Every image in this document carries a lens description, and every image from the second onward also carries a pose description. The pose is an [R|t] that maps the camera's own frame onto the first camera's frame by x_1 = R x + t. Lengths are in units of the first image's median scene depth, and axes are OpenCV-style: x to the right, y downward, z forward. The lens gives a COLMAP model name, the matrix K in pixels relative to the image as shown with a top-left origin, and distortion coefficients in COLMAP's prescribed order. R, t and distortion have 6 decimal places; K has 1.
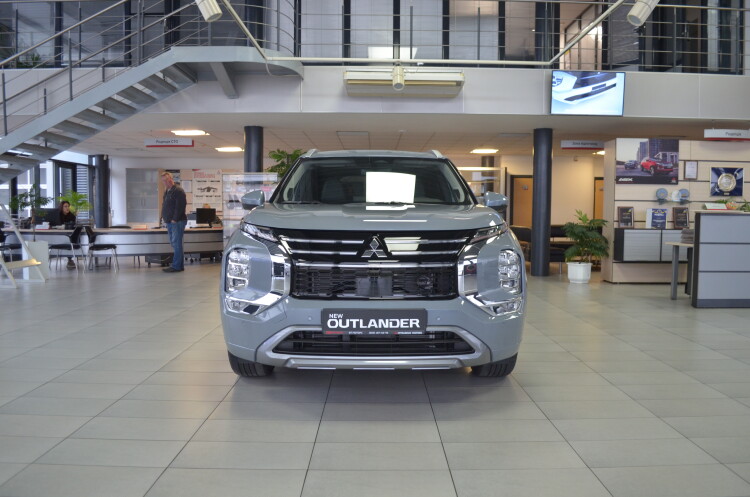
lens RADIAL K [[566.0, 0, 375.5], [0, 566.0, 261.1], [0, 0, 1]] dist [-0.044412, -0.006247]
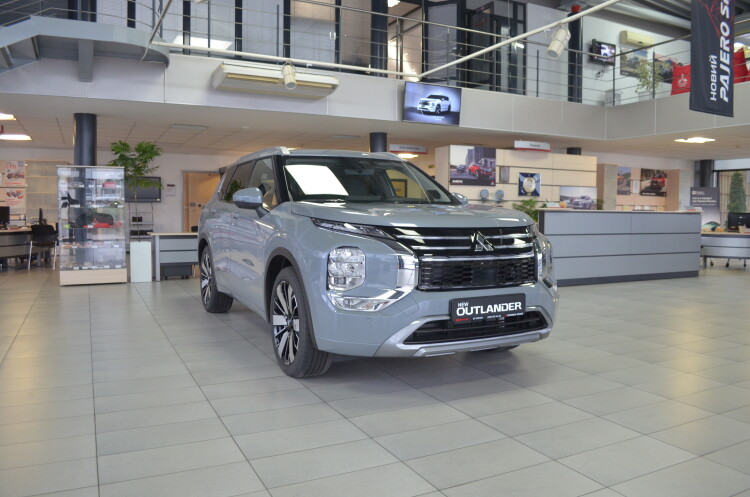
lens RADIAL K [[589.0, 0, 375.0], [0, 589.0, 248.5], [0, 0, 1]] dist [-0.052554, -0.006639]
pose [[0.898566, -0.030884, 0.437751, -0.244099], [0.040113, 0.999125, -0.011850, -0.002708], [-0.437002, 0.028207, 0.899018, 0.006430]]
